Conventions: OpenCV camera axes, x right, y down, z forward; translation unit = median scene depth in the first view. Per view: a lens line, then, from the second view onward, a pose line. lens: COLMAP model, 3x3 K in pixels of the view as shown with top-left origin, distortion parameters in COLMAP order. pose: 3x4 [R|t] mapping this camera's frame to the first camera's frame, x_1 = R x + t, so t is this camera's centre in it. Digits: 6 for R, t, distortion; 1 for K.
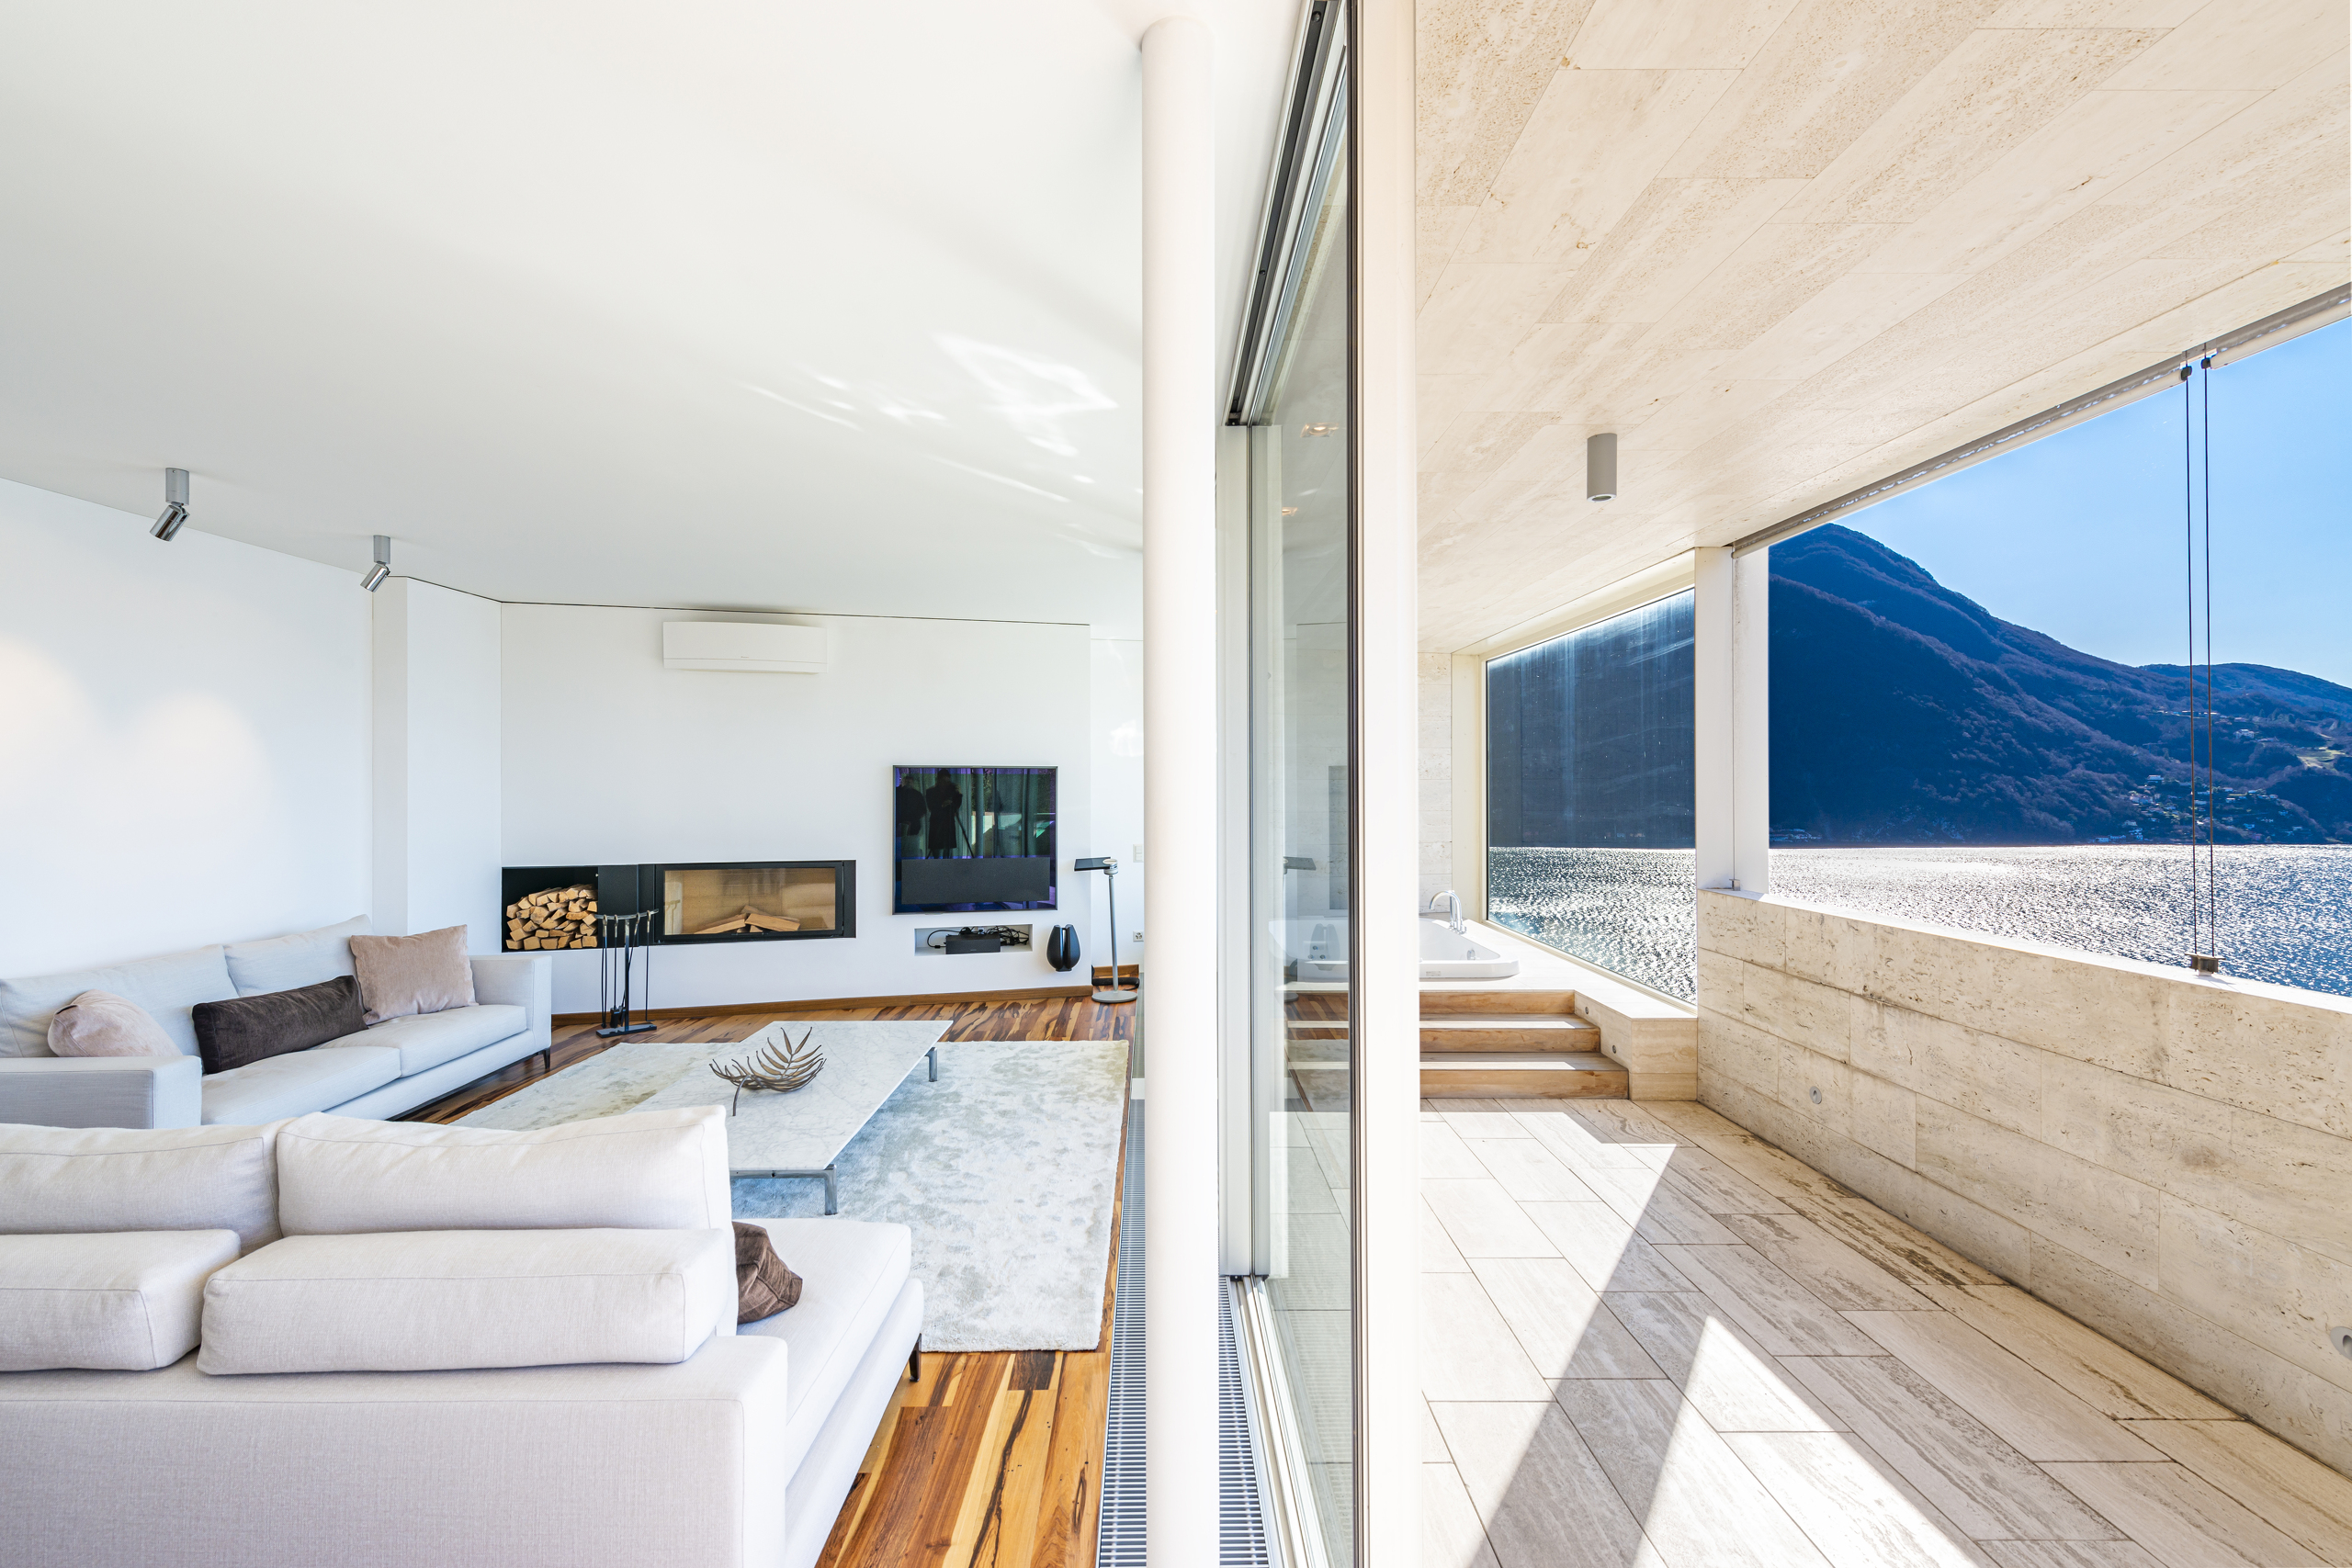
lens RADIAL K [[880.1, 0, 1176.0], [0, 880.1, 784.0], [0, 0, 1]] dist [0.000049, -0.000126]
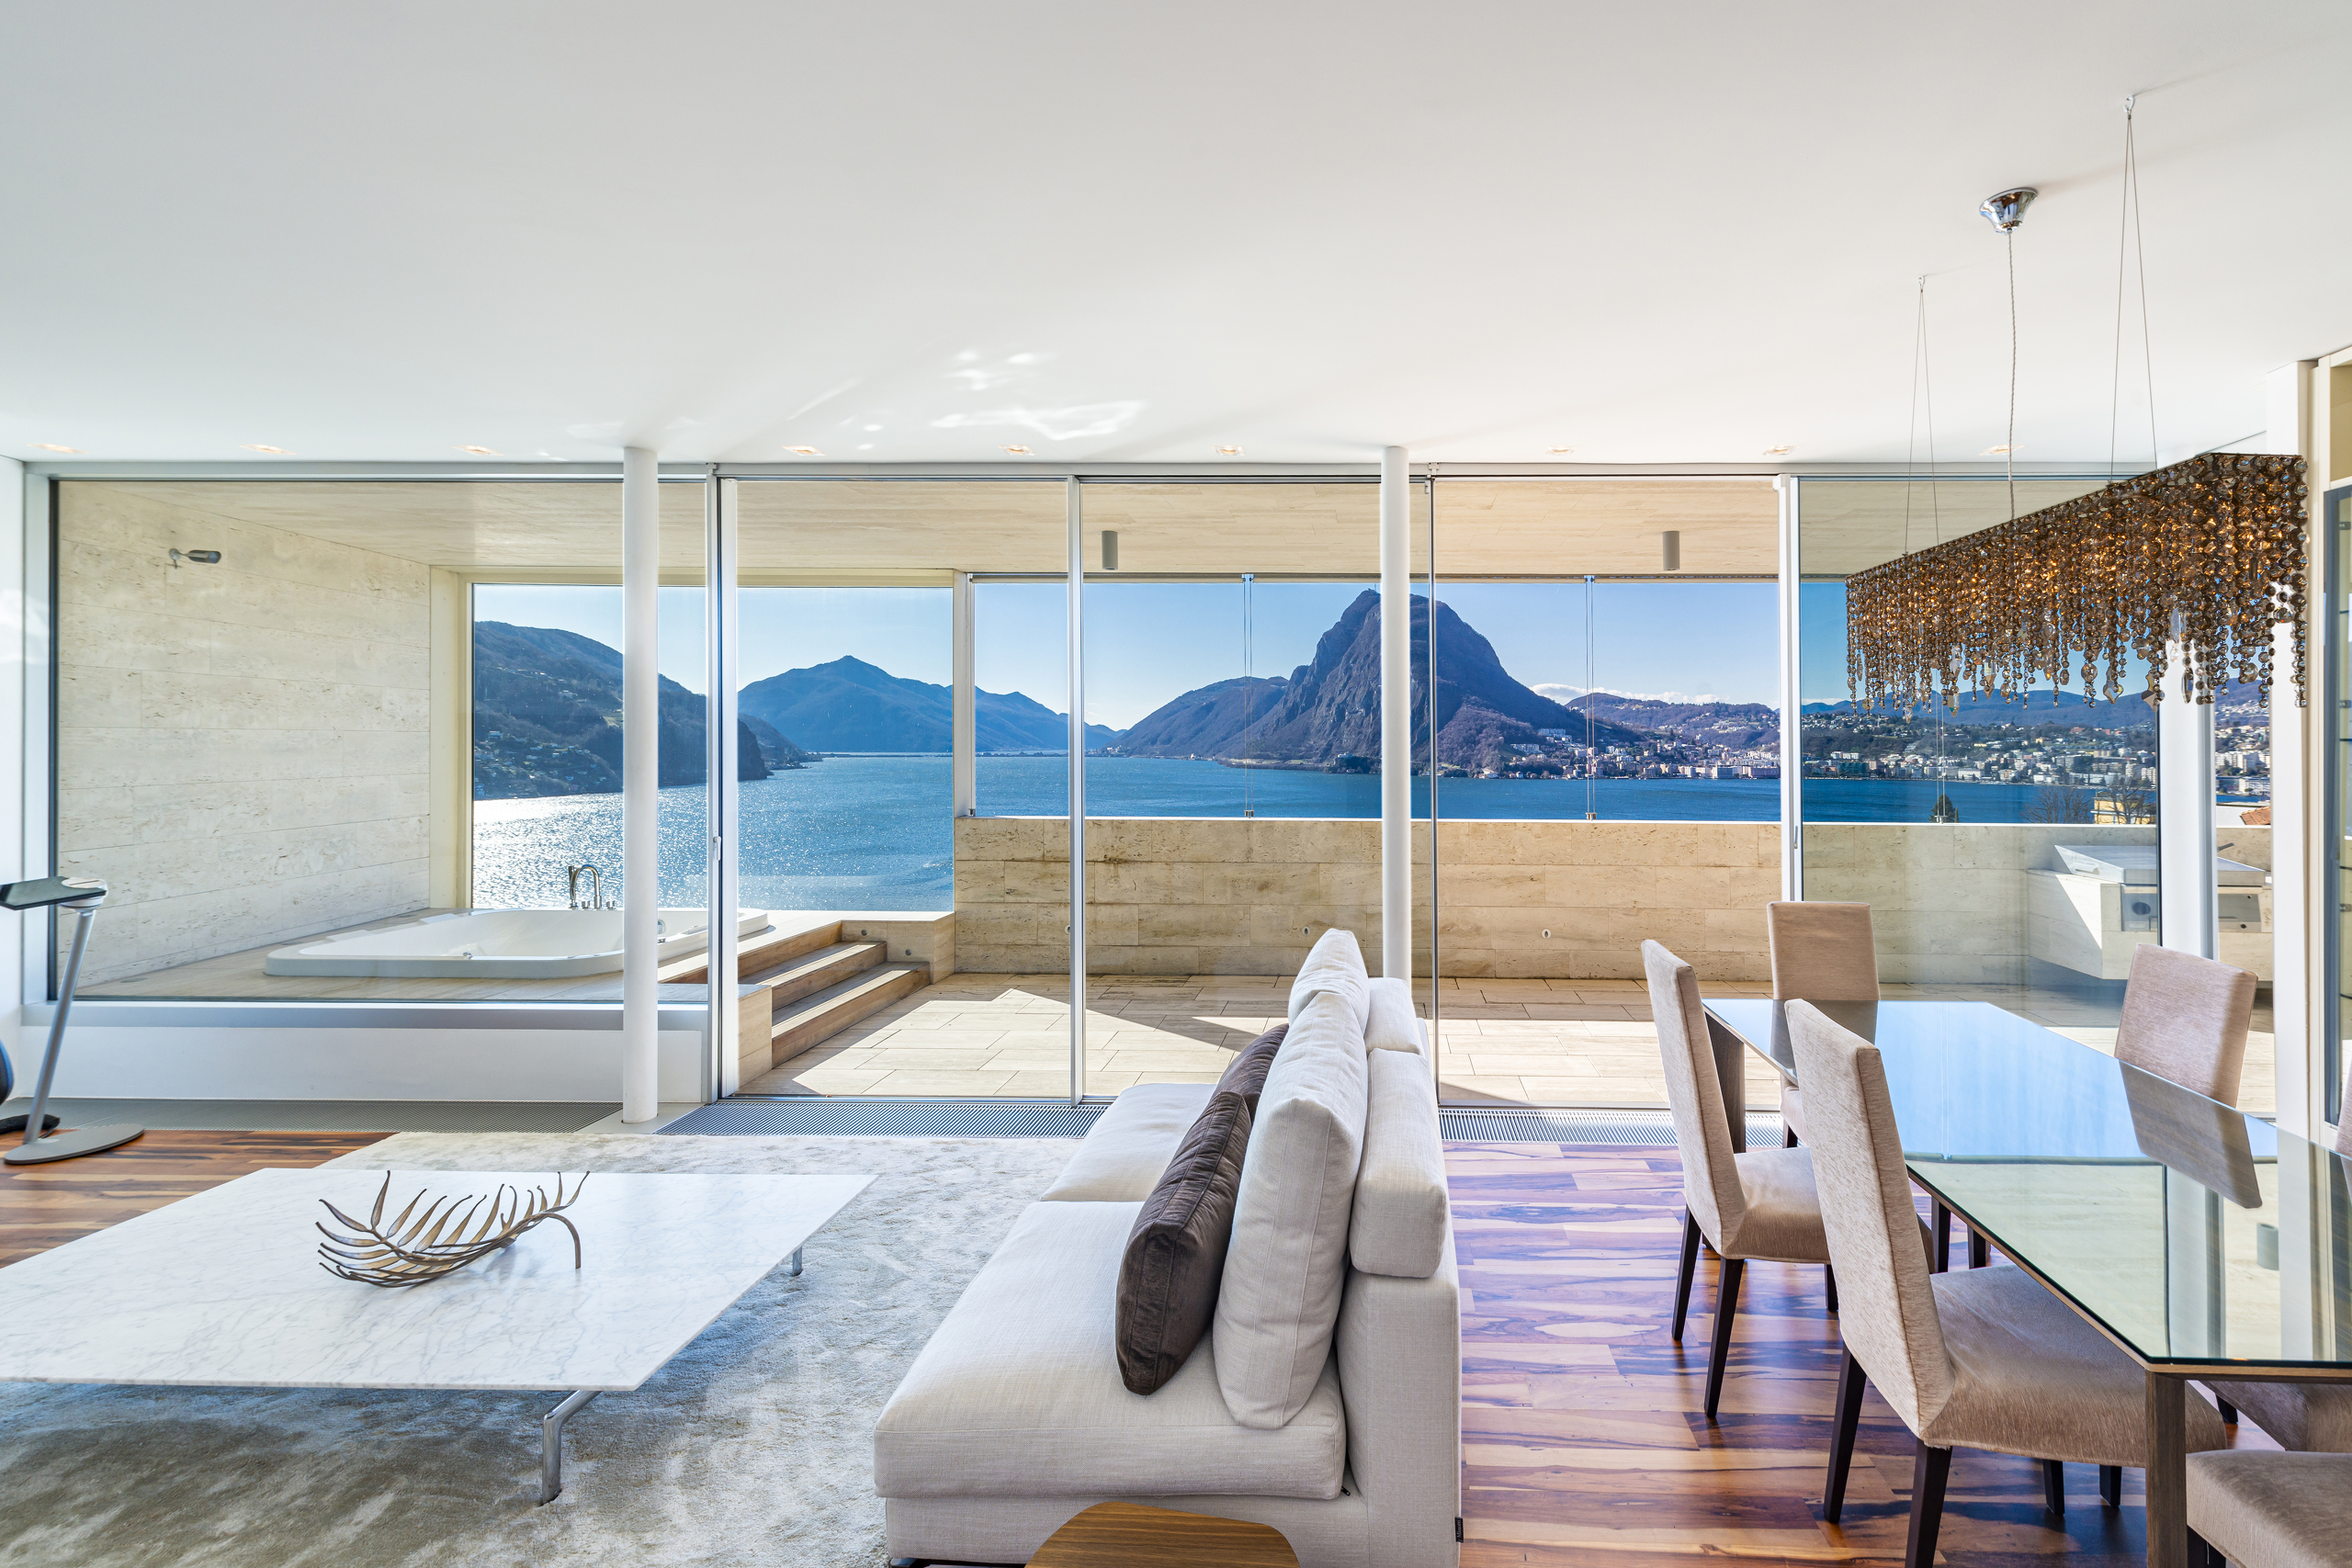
lens RADIAL K [[1345.6, 0, 1176.9], [0, 1345.6, 720.6], [0, 0, 1]] dist [0.000805, -0.000052]
pose [[0.049400, 0.018250, 0.998612, -1.728232], [-0.006423, 0.999818, -0.017954, 0.003191], [-0.998758, -0.005527, 0.049508, 0.640894]]
